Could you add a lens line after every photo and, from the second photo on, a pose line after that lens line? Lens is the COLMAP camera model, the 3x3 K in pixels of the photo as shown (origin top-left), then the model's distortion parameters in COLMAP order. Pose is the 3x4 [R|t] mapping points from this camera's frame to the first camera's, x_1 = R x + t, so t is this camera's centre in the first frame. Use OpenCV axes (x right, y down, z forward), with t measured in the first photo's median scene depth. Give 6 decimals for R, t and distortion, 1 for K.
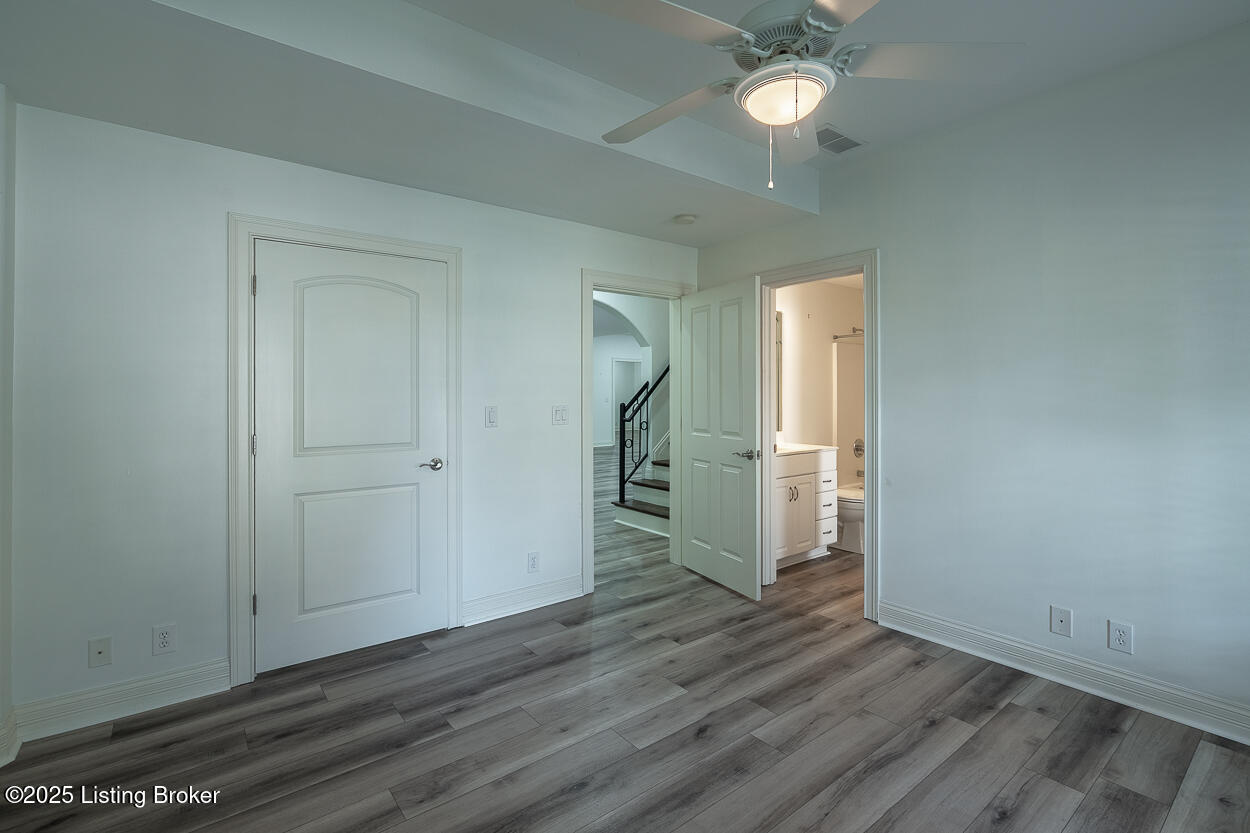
lens RADIAL K [[572.7, 0, 623.6], [0, 572.7, 406.1], [0, 0, 1]] dist [-0.011150, 0.003973]
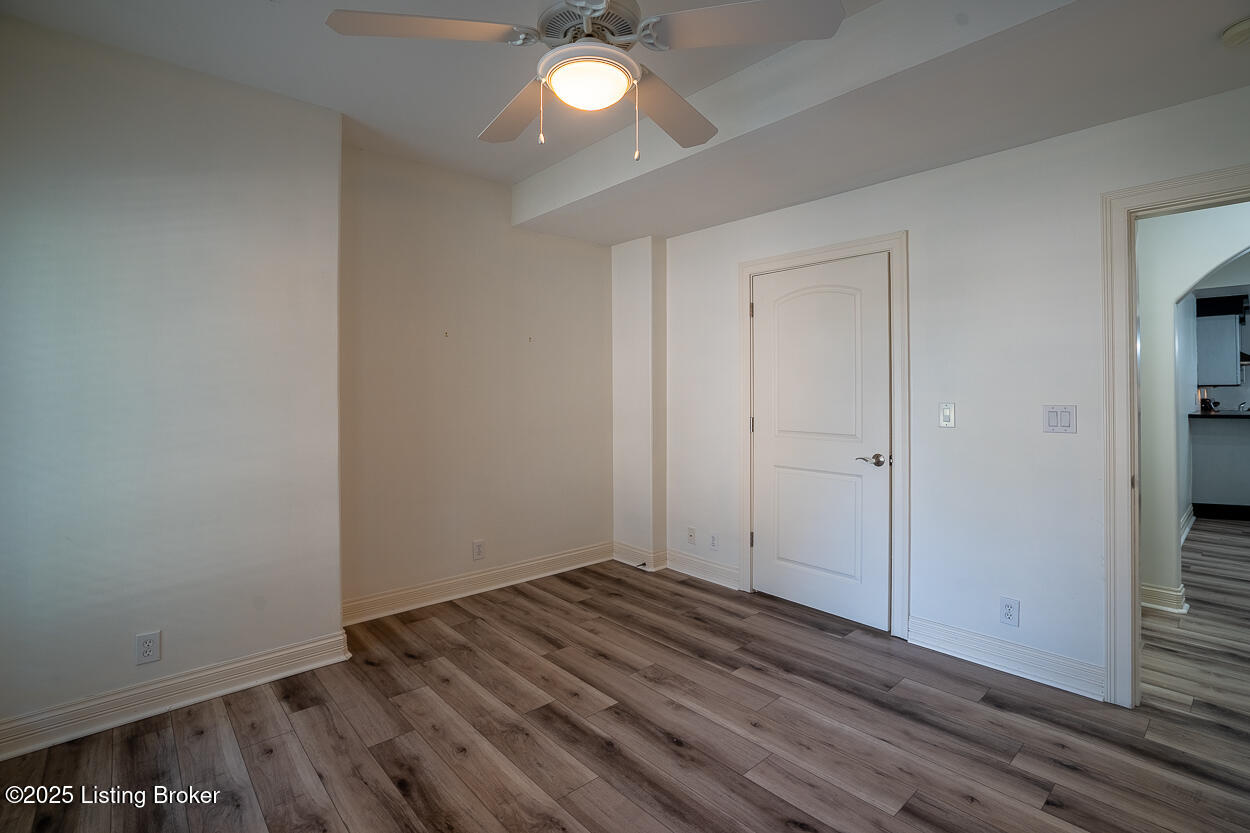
lens RADIAL K [[572.7, 0, 609.5], [0, 572.7, 387.9], [0, 0, 1]] dist [-0.011150, 0.003973]
pose [[0.062100, 0.001764, -0.998068, 0.773644], [-0.010989, 0.999939, 0.001084, -0.019775], [0.998009, 0.010901, 0.062116, 0.595131]]
